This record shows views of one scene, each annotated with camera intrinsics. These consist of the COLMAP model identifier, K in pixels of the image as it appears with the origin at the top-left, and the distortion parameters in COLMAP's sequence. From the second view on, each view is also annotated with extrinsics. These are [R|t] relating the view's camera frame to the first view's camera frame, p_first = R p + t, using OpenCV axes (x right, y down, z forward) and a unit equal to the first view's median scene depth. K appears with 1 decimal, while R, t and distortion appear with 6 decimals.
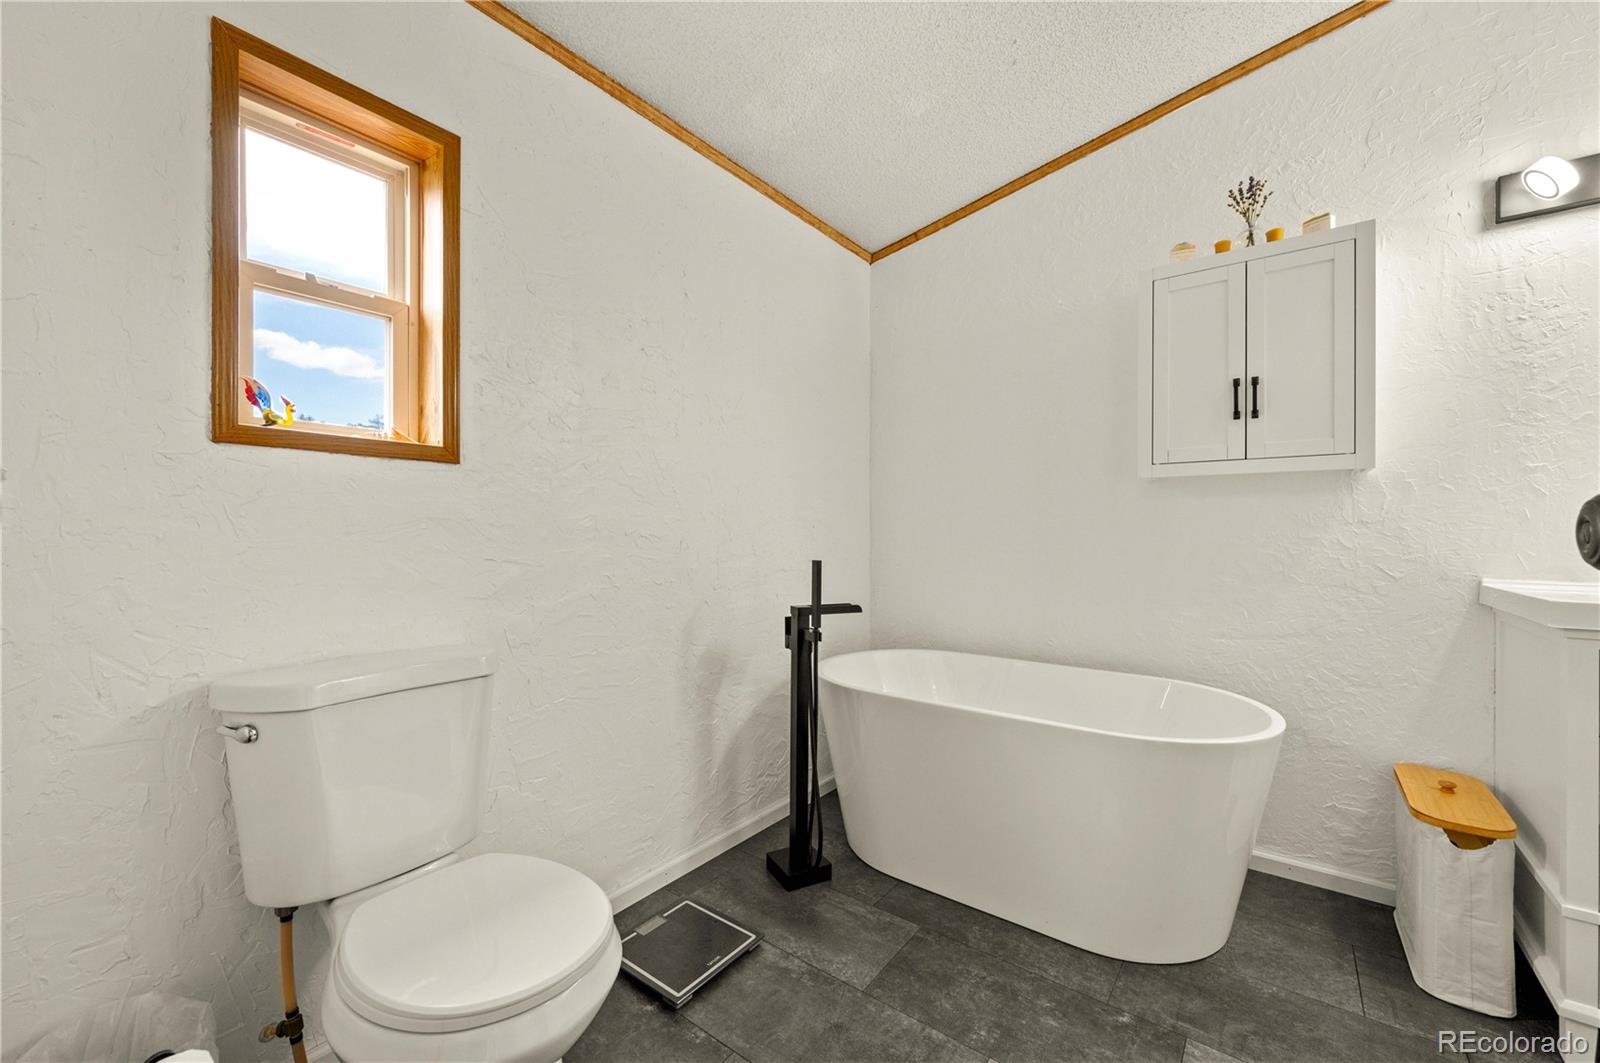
lens RADIAL K [[632.4, 0, 794.2], [0, 632.4, 530.3], [0, 0, 1]] dist [0.002019, -0.000689]
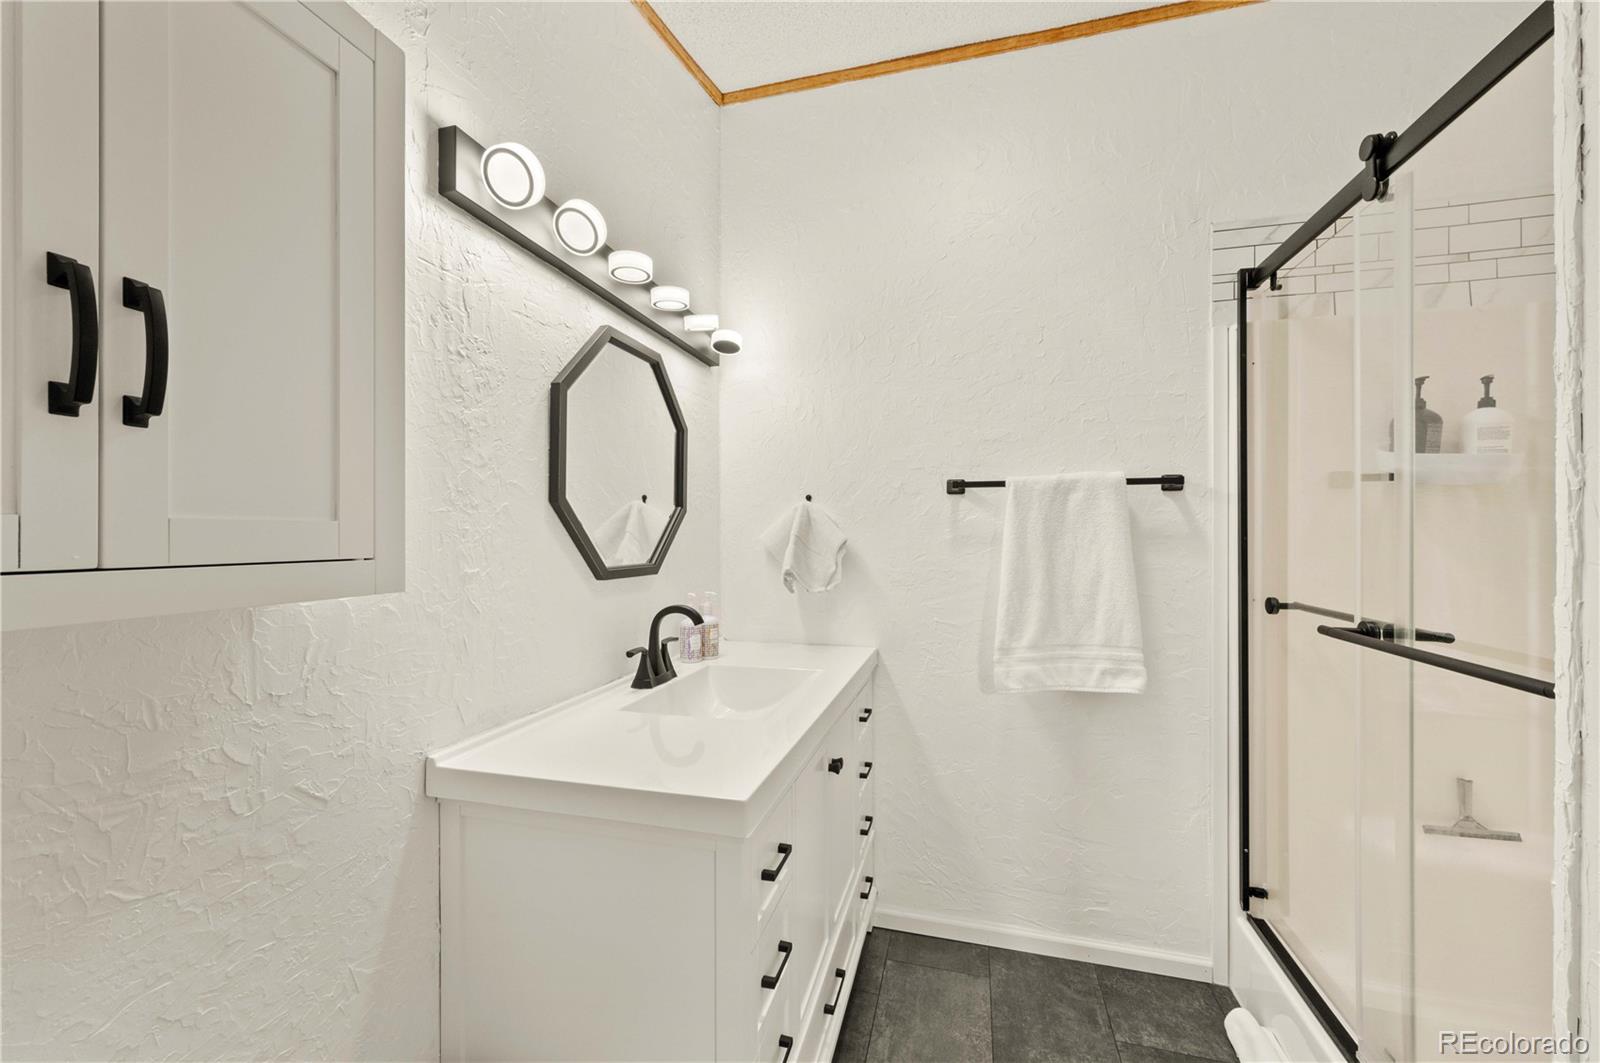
lens RADIAL K [[632.4, 0, 801.2], [0, 632.4, 532.3], [0, 0, 1]] dist [0.002019, -0.000689]
pose [[-0.395551, 0.001734, 0.918442, 0.353708], [0.001454, 0.999998, -0.001262, -0.131433], [-0.918443, 0.000837, -0.395553, 0.858250]]
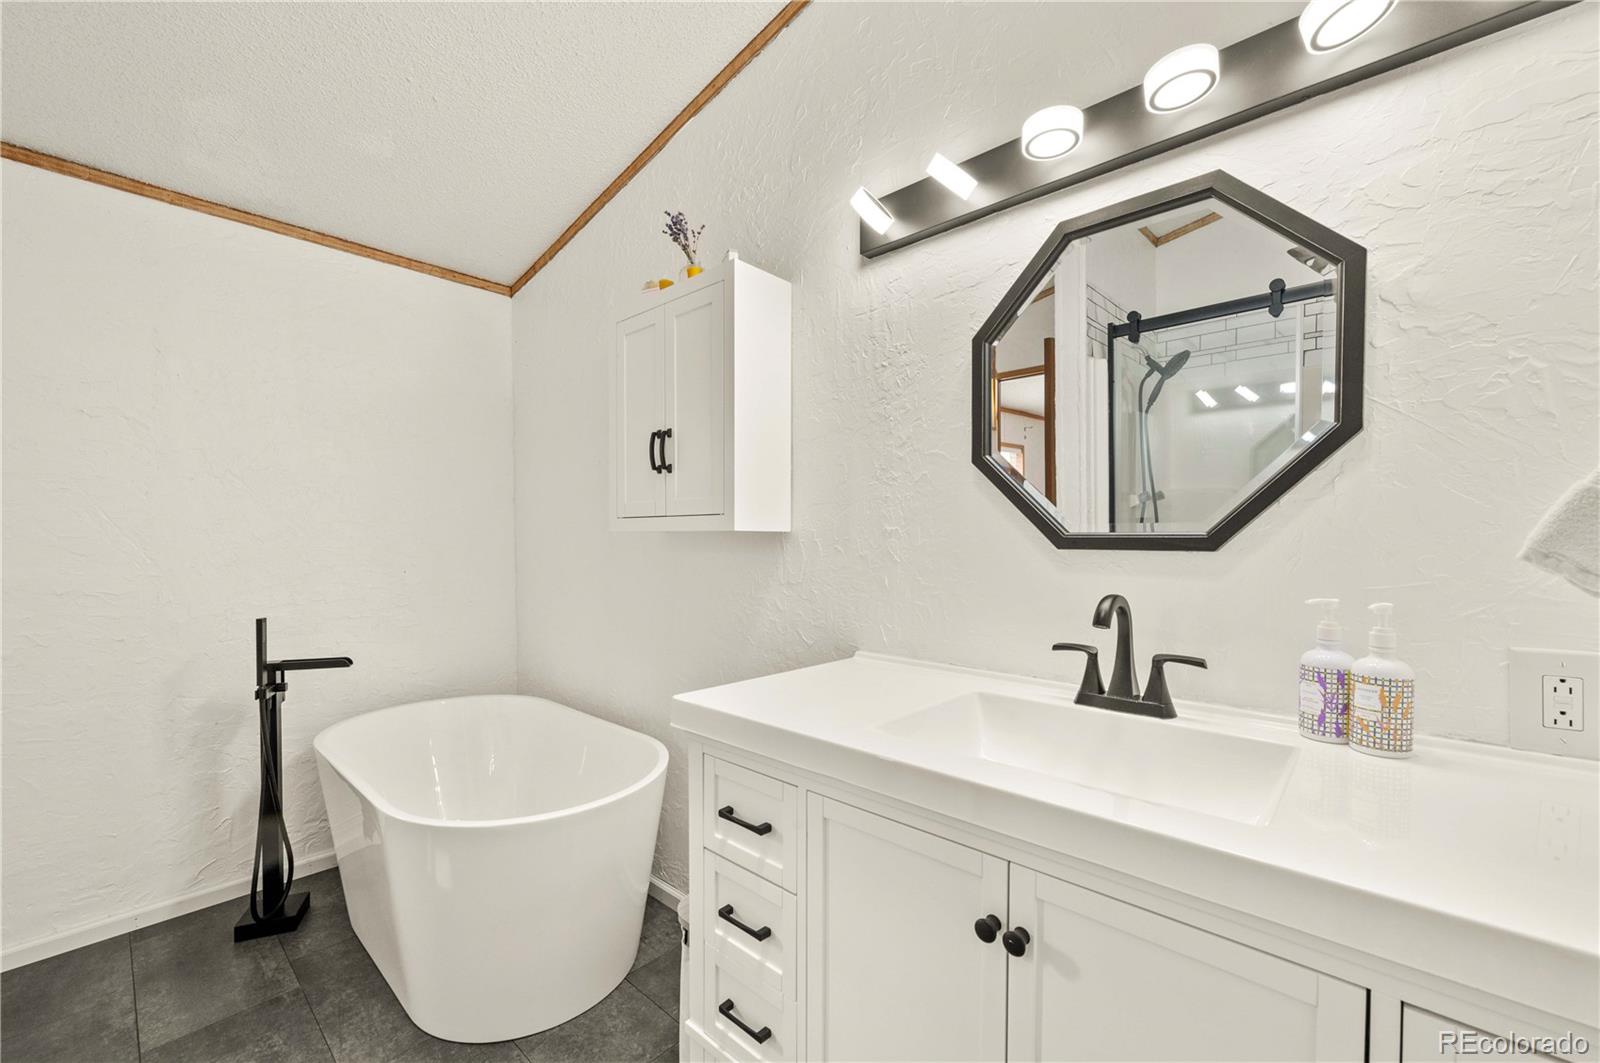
lens RADIAL K [[632.4, 0, 783.7], [0, 632.4, 557.9], [0, 0, 1]] dist [0.002019, -0.000689]
pose [[0.996863, 0.000081, -0.079152, 0.991141], [0.002685, 0.999389, 0.034839, -0.084869], [0.079107, -0.034942, 0.996254, 0.075209]]
